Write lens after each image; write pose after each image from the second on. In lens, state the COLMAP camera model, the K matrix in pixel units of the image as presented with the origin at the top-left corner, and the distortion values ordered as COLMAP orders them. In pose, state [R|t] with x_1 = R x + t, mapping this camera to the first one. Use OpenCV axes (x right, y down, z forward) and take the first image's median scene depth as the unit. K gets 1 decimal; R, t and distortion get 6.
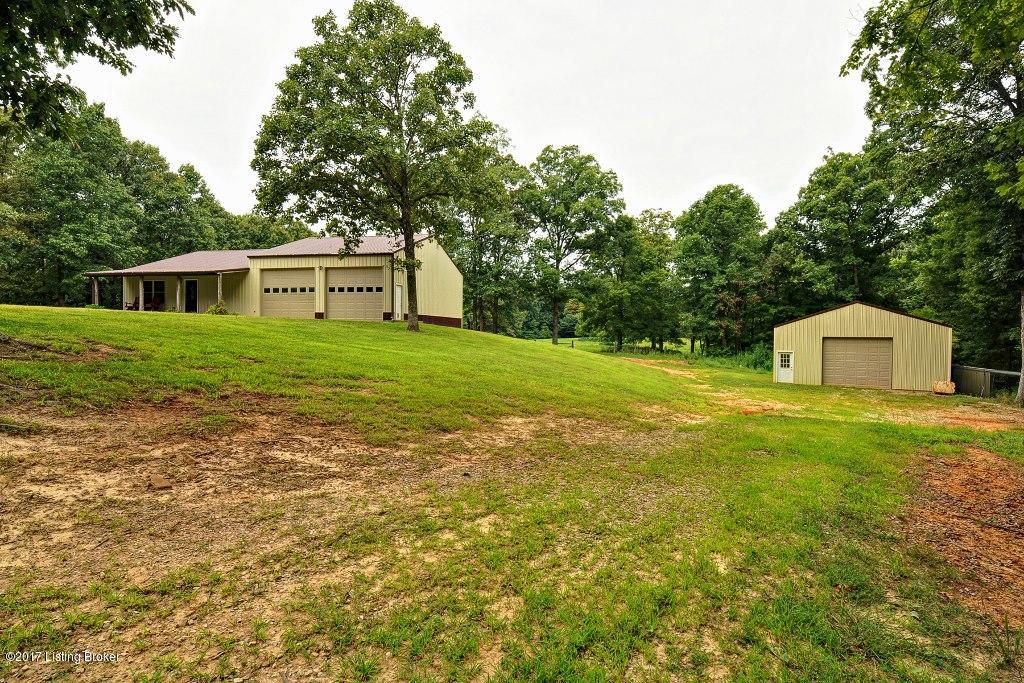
lens RADIAL K [[560.1, 0, 510.8], [0, 560.1, 340.1], [0, 0, 1]] dist [-0.000184, -0.011145]
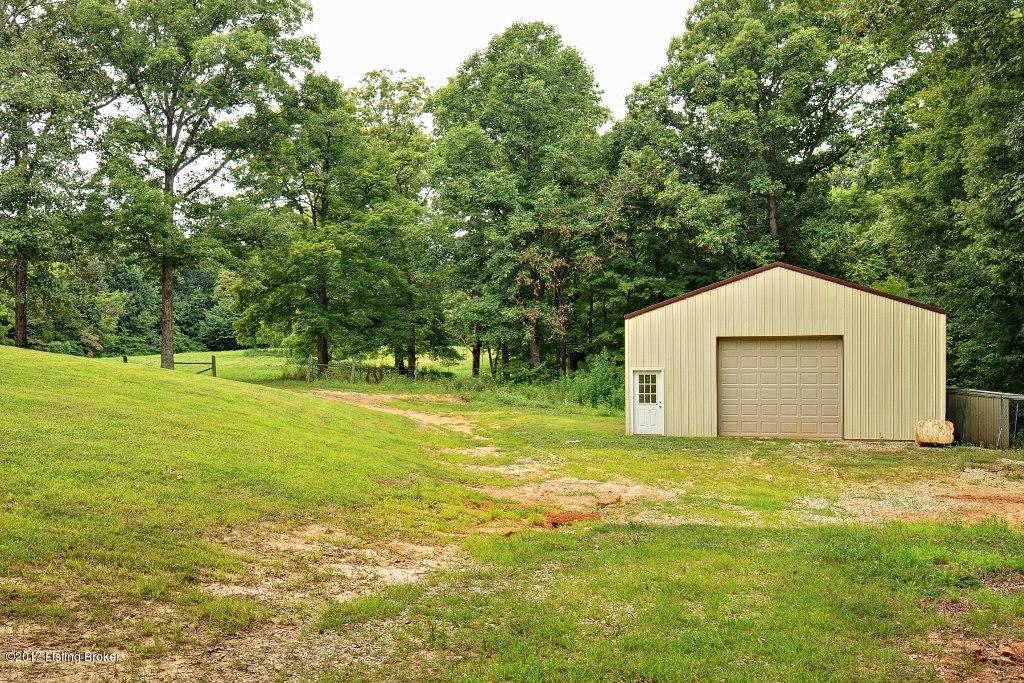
lens RADIAL K [[1076.1, 0, 510.8], [0, 1076.1, 339.9], [0, 0, 1]] dist [0.042732, 0.000000]
pose [[0.949777, -0.017135, 0.312458, 0.079216], [0.021211, 0.999728, -0.009651, 0.001633], [-0.312207, 0.015794, 0.949883, 0.138967]]
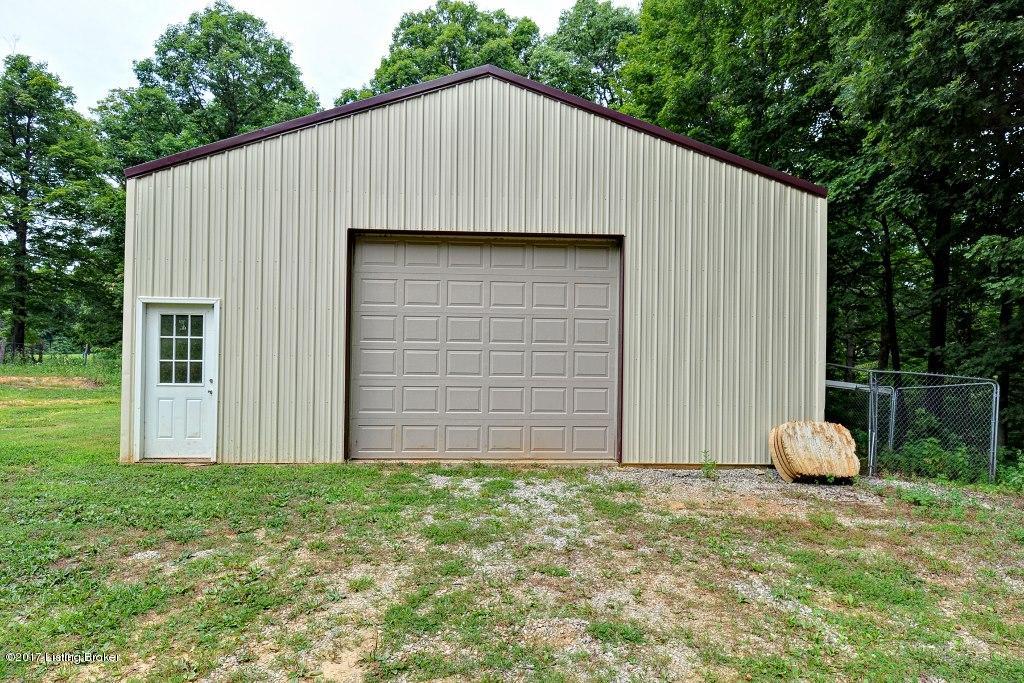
lens RADIAL K [[629.7, 0, 507.2], [0, 629.7, 345.4], [0, 0, 1]] dist [0.002569, 0.000148]
pose [[0.810328, 0.009584, 0.585898, 0.392284], [0.000998, 0.999842, -0.017735, 0.034966], [-0.585976, 0.014956, 0.810191, 0.649827]]
